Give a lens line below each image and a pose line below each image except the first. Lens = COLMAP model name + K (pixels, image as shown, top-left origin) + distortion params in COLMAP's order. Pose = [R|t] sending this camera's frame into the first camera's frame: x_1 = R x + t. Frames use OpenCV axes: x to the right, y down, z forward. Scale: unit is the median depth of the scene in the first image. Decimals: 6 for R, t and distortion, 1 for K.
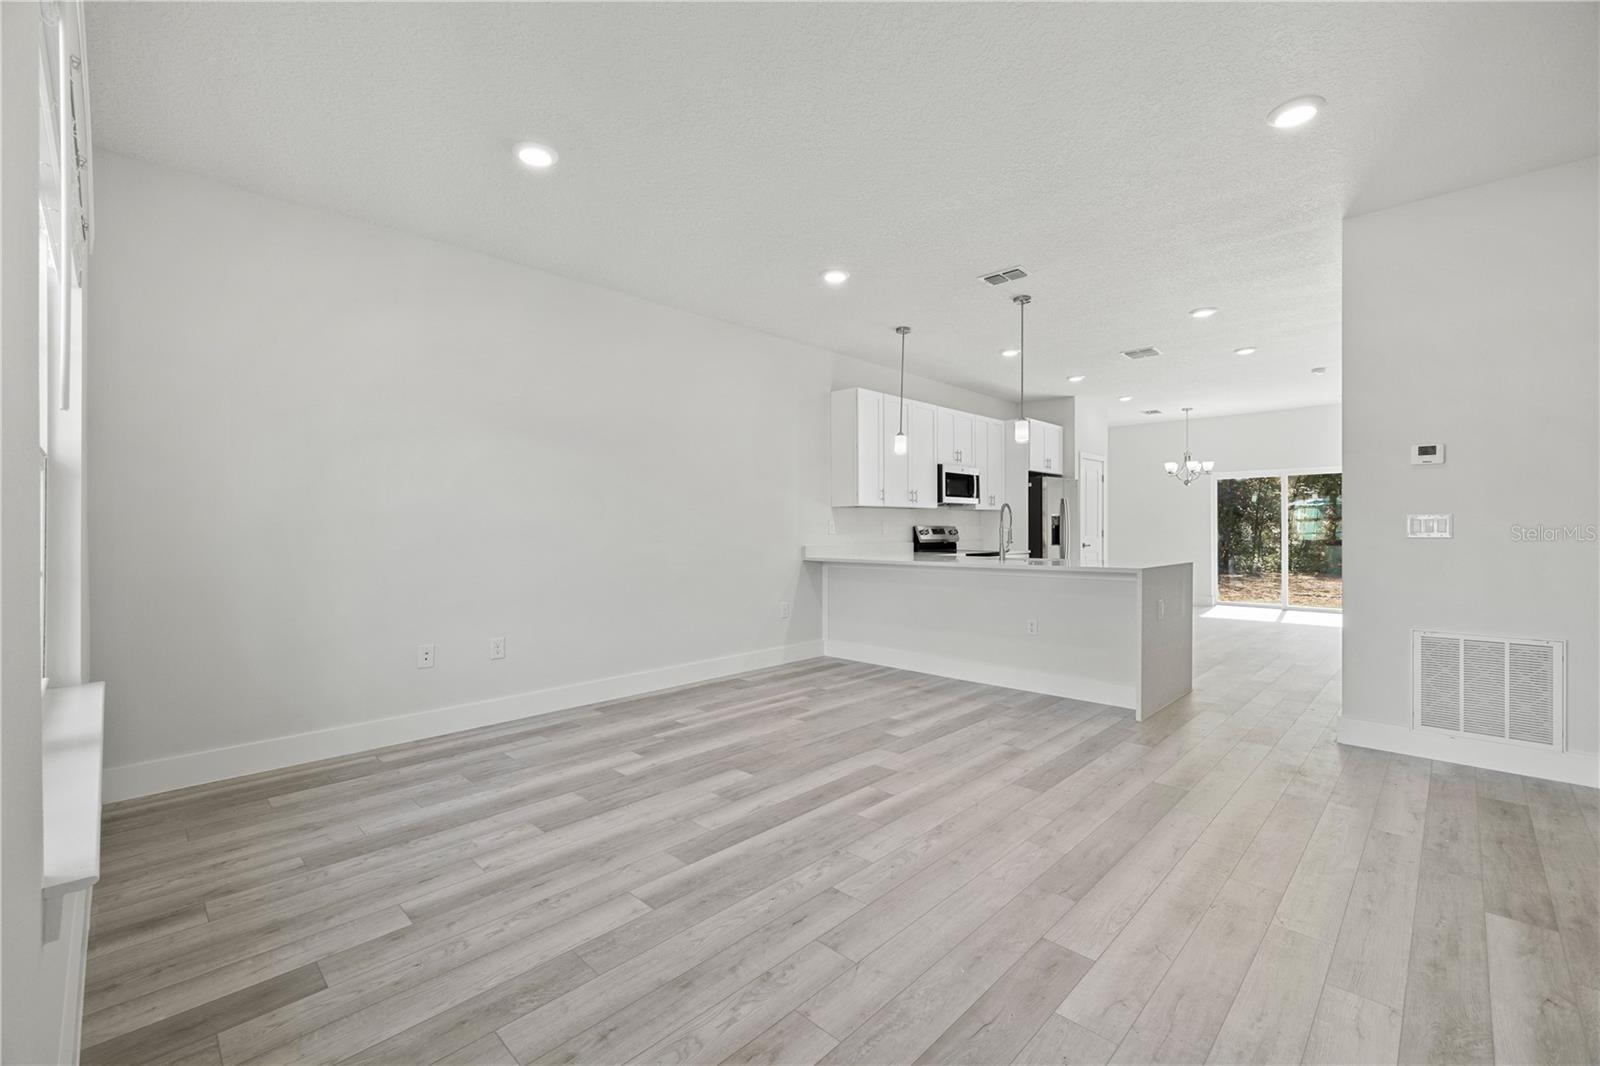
lens RADIAL K [[670.6, 0, 800.5], [0, 670.6, 531.4], [0, 0, 1]] dist [0.000591, -0.000702]
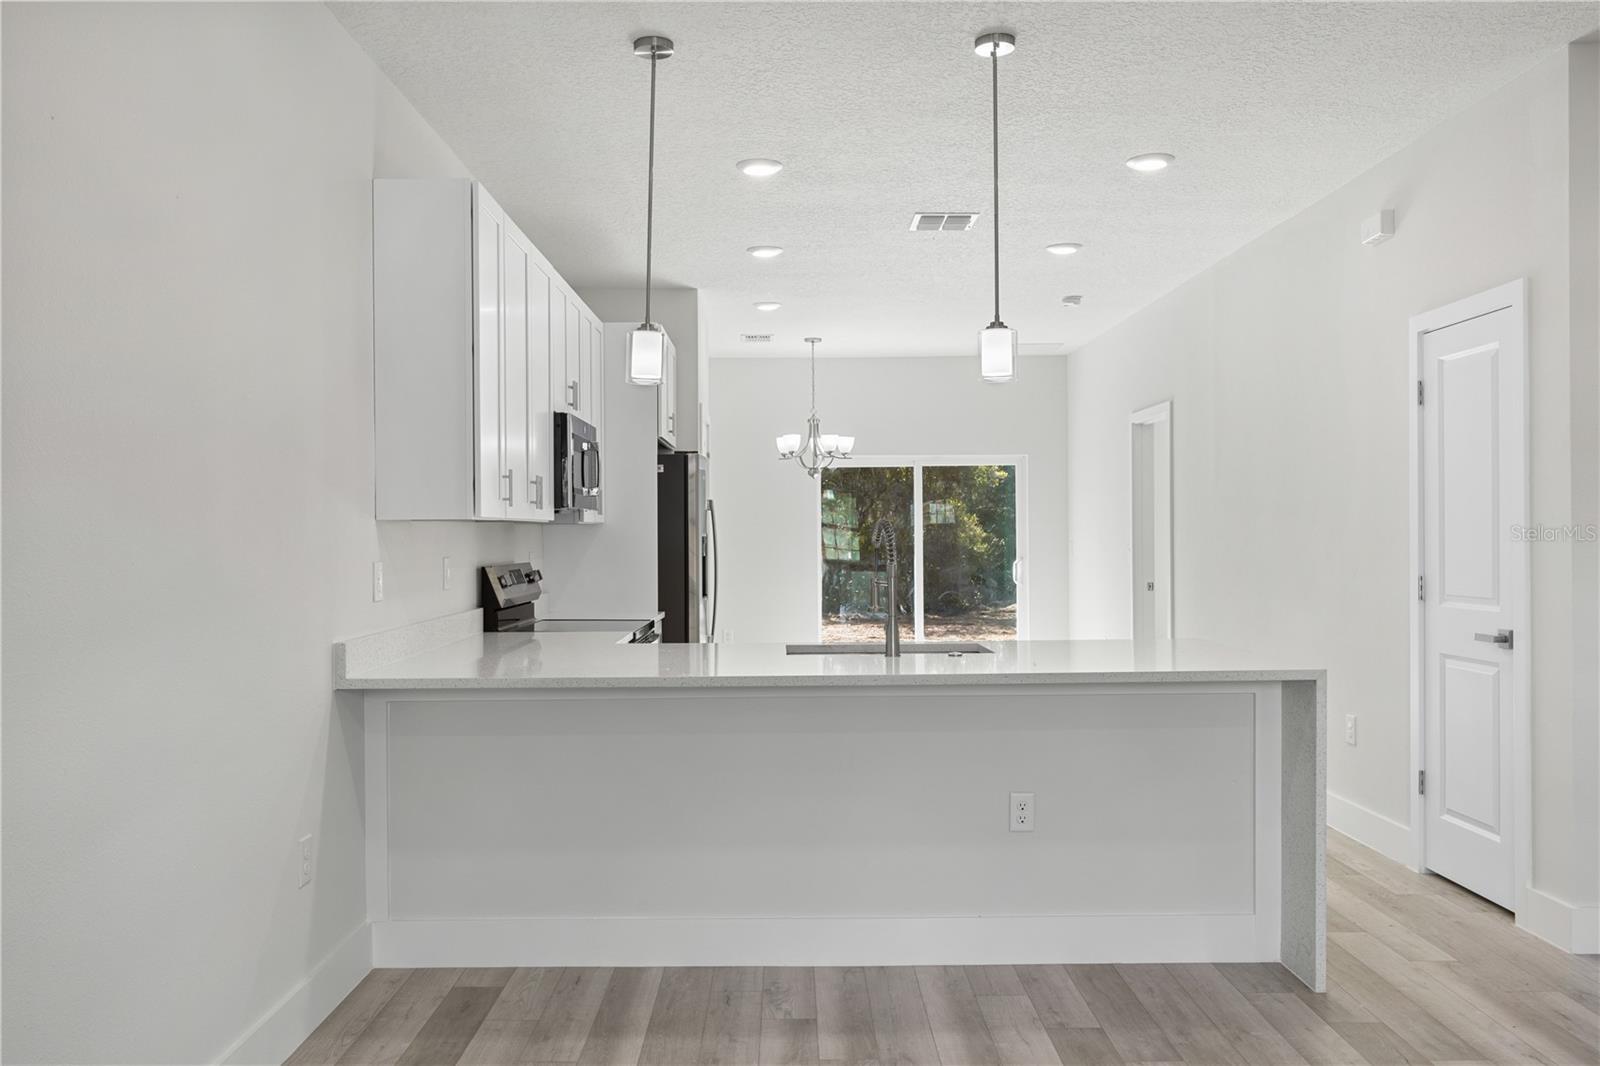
lens RADIAL K [[1259.8, 0, 784.0], [0, 1259.8, 539.3], [0, 0, 1]] dist [-0.010634, 0.011690]
pose [[0.716111, -0.004376, 0.697973, -0.468033], [0.006658, 0.999978, -0.000562, -0.047092], [-0.697955, 0.005049, 0.716124, 0.761676]]
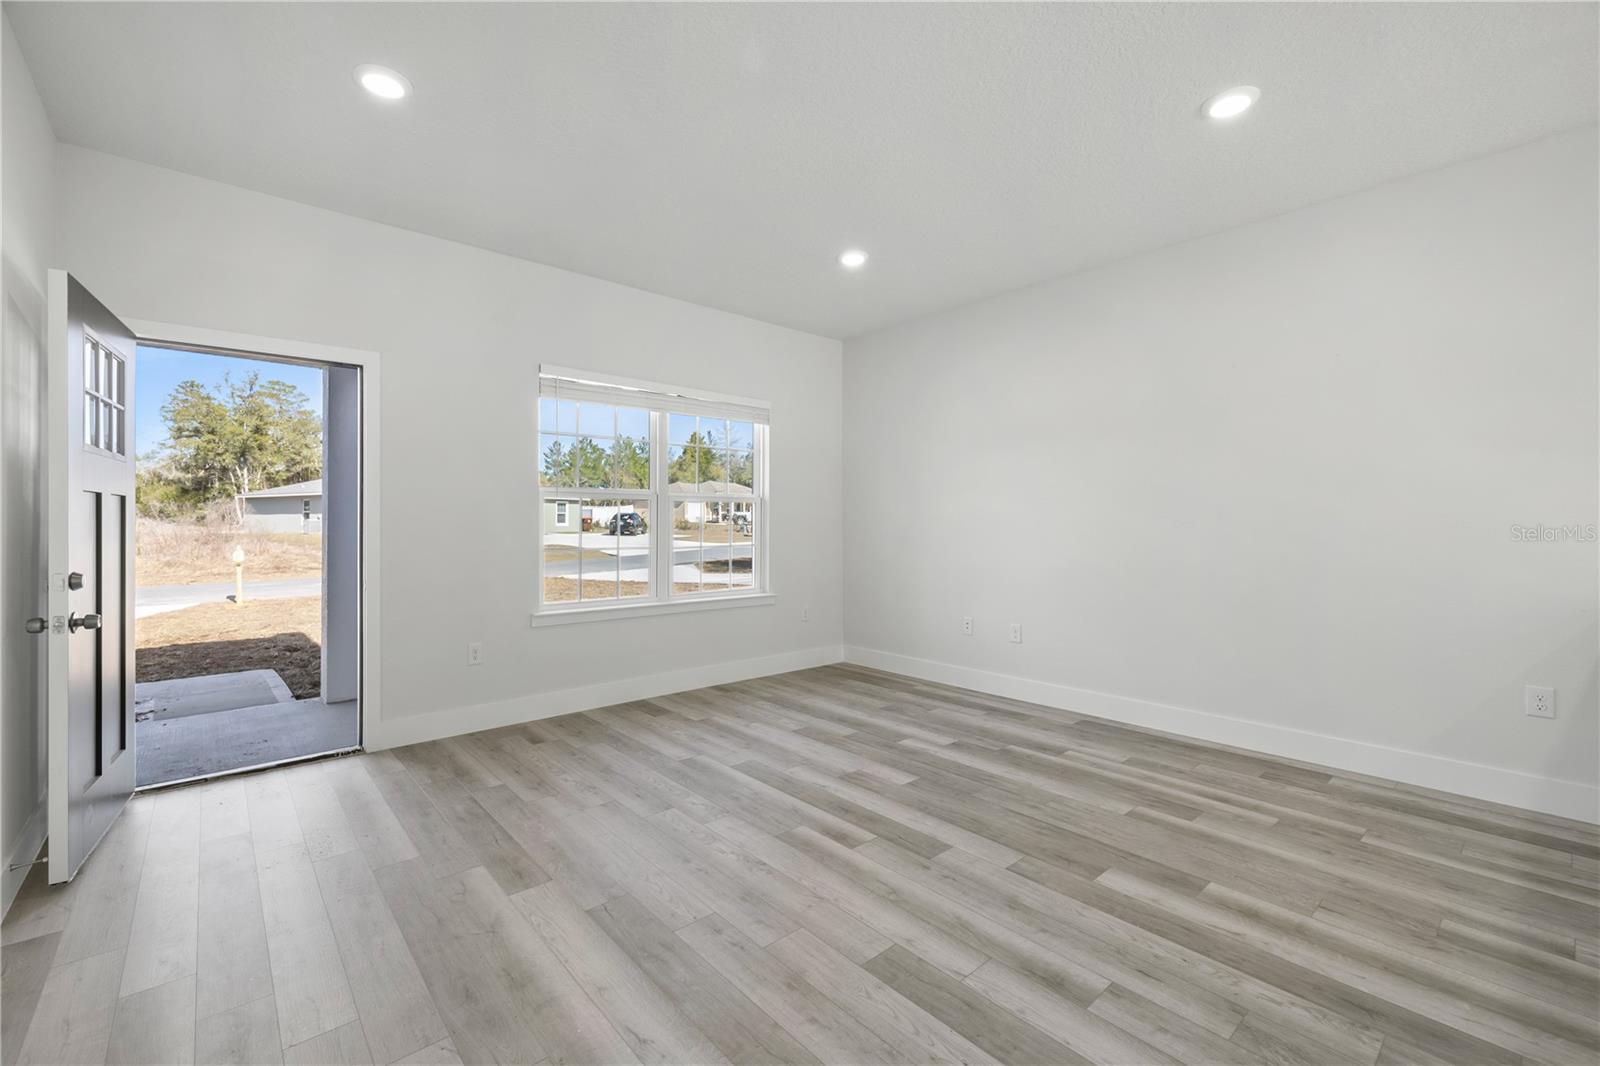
lens RADIAL K [[670.6, 0, 797.0], [0, 670.6, 519.1], [0, 0, 1]] dist [0.000591, -0.000702]
pose [[-0.075821, -0.002431, -0.997118, 0.874974], [-0.003024, 0.999993, -0.002208, -0.019764], [0.997117, 0.002848, -0.075828, 0.876095]]
